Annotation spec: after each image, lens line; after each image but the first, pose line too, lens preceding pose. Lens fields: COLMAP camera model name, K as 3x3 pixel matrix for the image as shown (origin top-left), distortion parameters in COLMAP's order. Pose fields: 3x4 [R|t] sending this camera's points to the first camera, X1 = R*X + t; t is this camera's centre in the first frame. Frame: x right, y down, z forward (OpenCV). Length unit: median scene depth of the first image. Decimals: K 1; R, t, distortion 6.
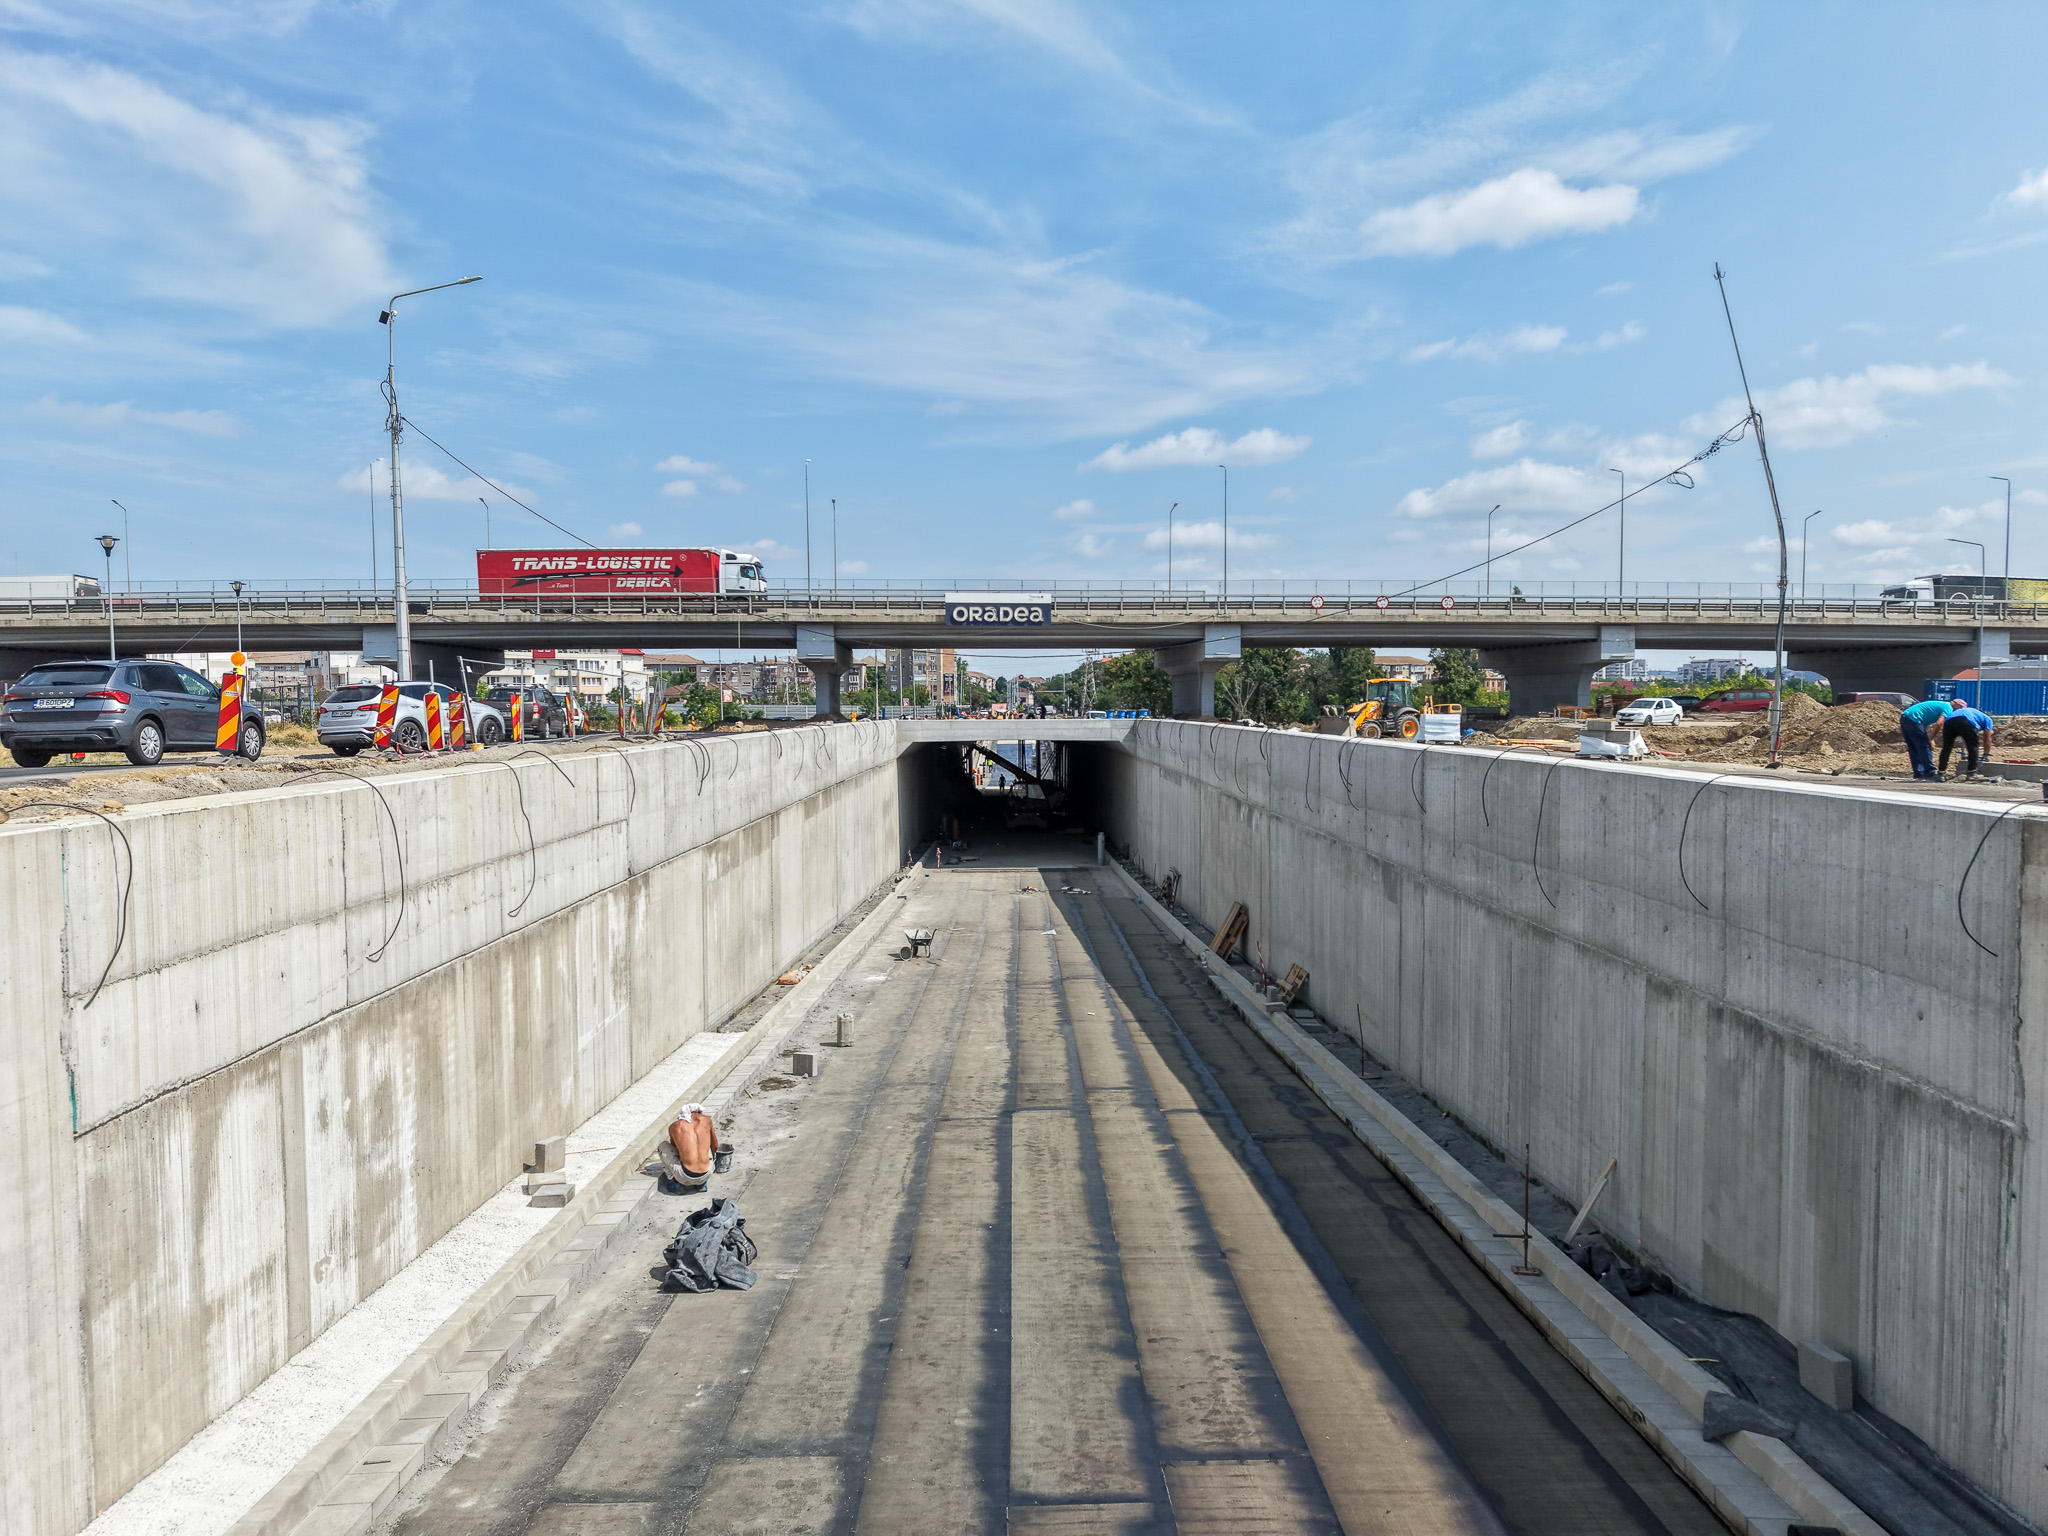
lens RADIAL K [[1335.7, 0, 1048.2], [0, 1335.7, 767.9], [0, 0, 1]] dist [0.078265, 0.000005]
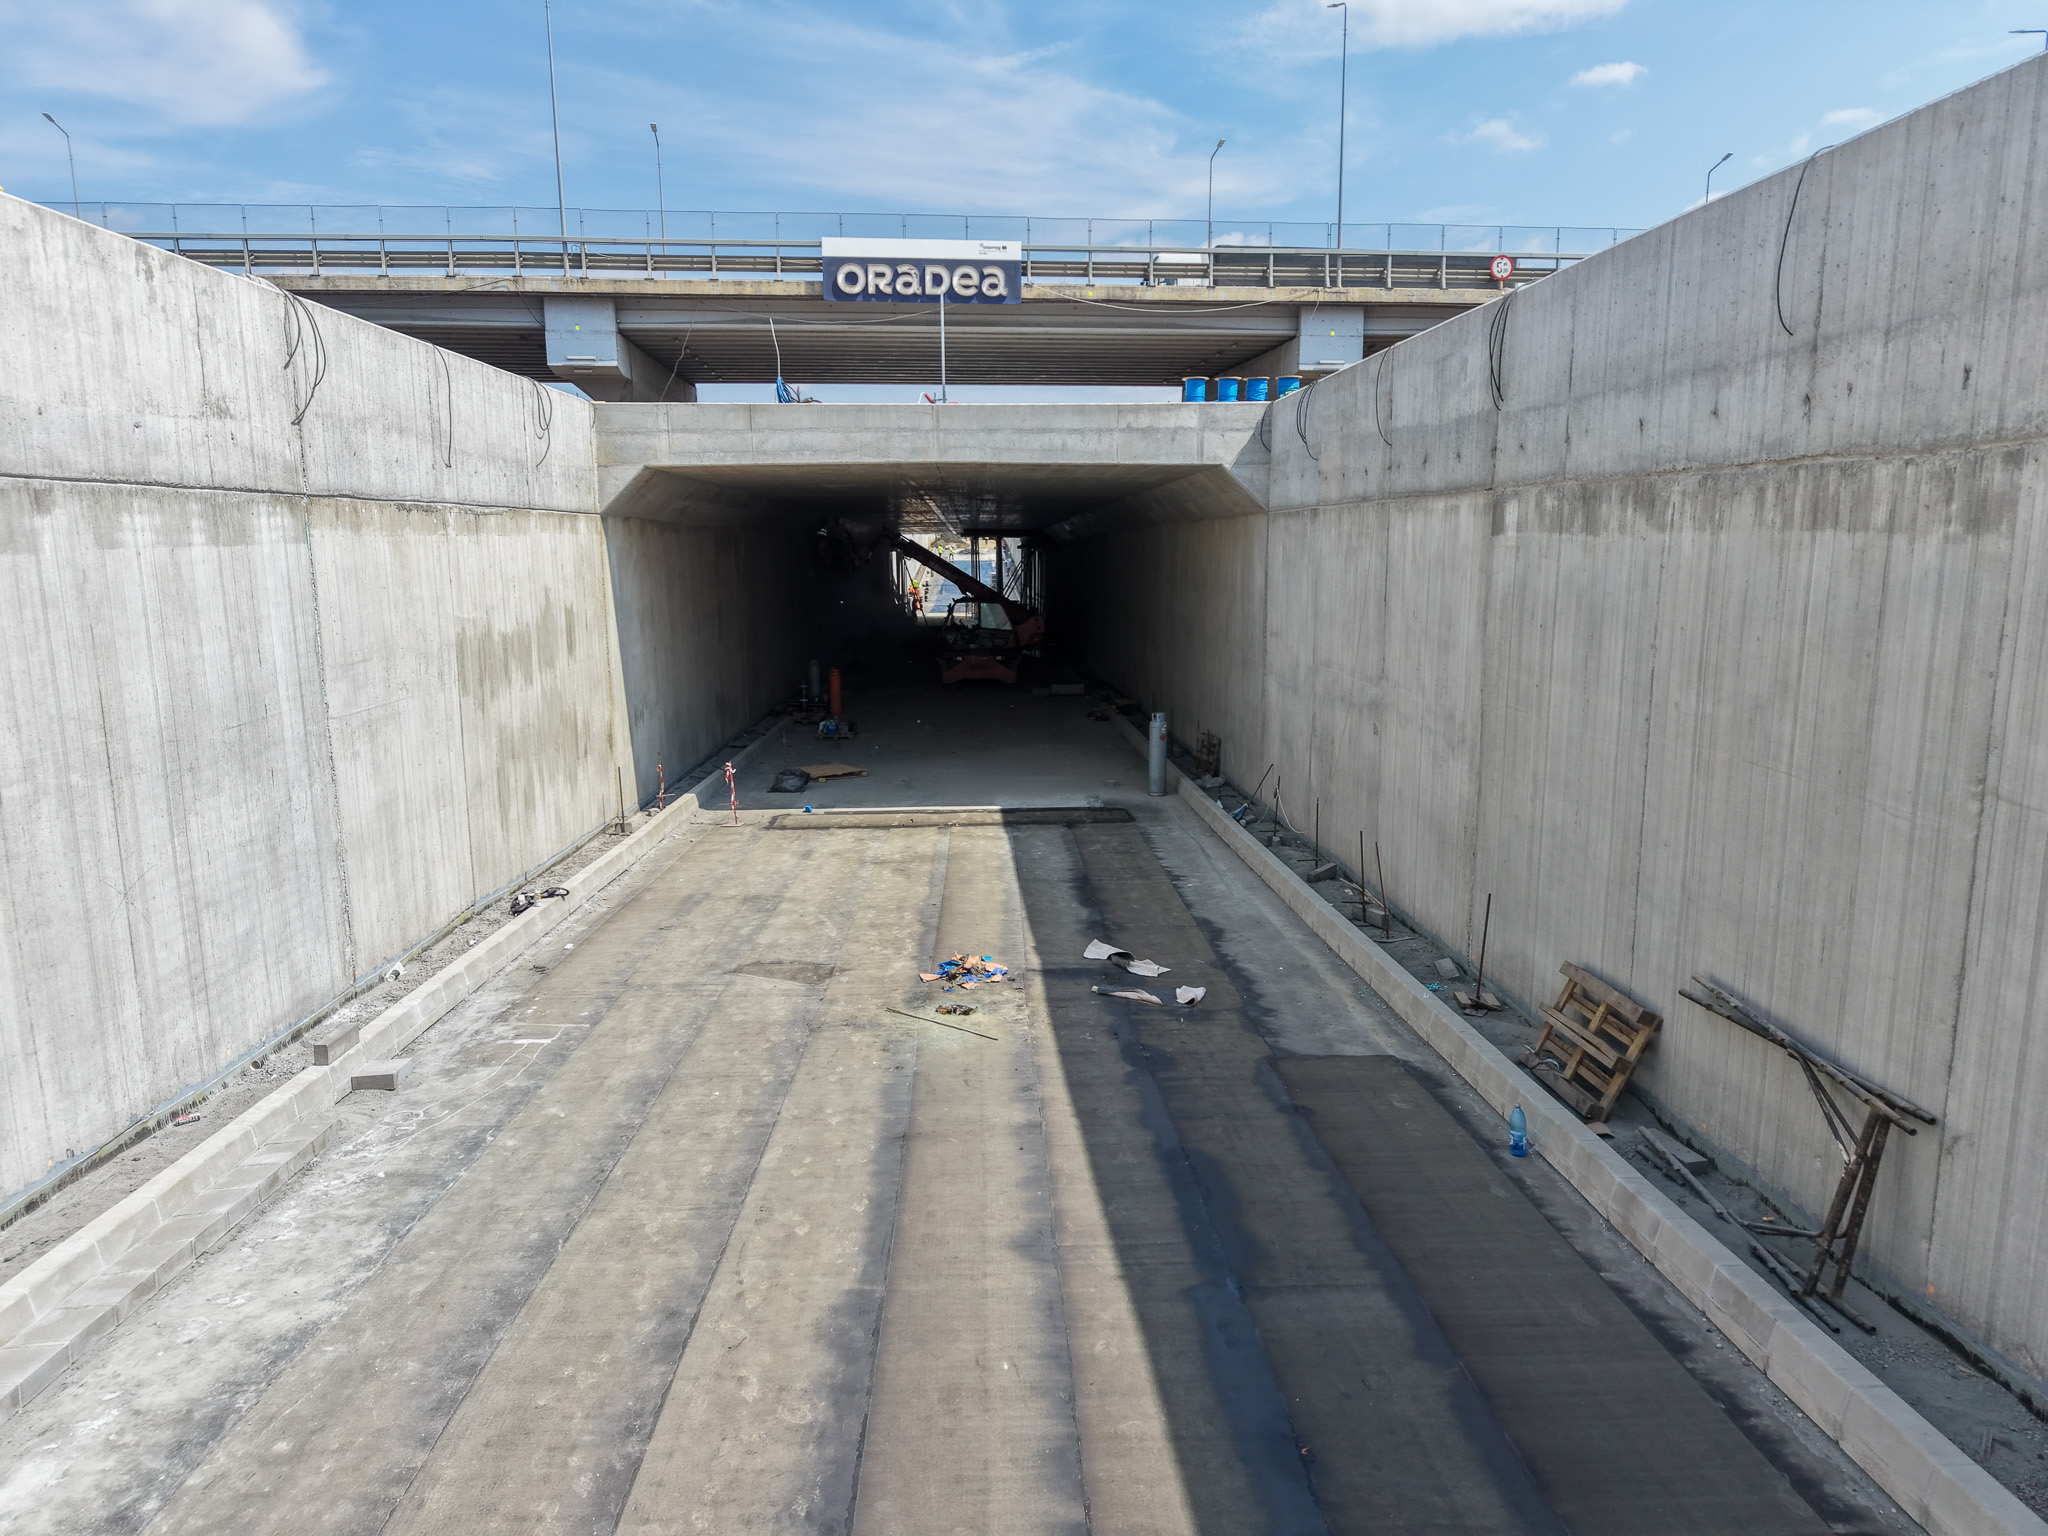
lens RADIAL K [[1370.0, 0, 1026.8], [0, 1370.0, 770.7], [0, 0, 1]] dist [0.005746, -0.001061]
pose [[0.999923, -0.003590, 0.011905, -0.002966], [0.002073, 0.992140, 0.125118, 0.010560], [-0.012261, -0.125083, 0.992070, 0.432513]]
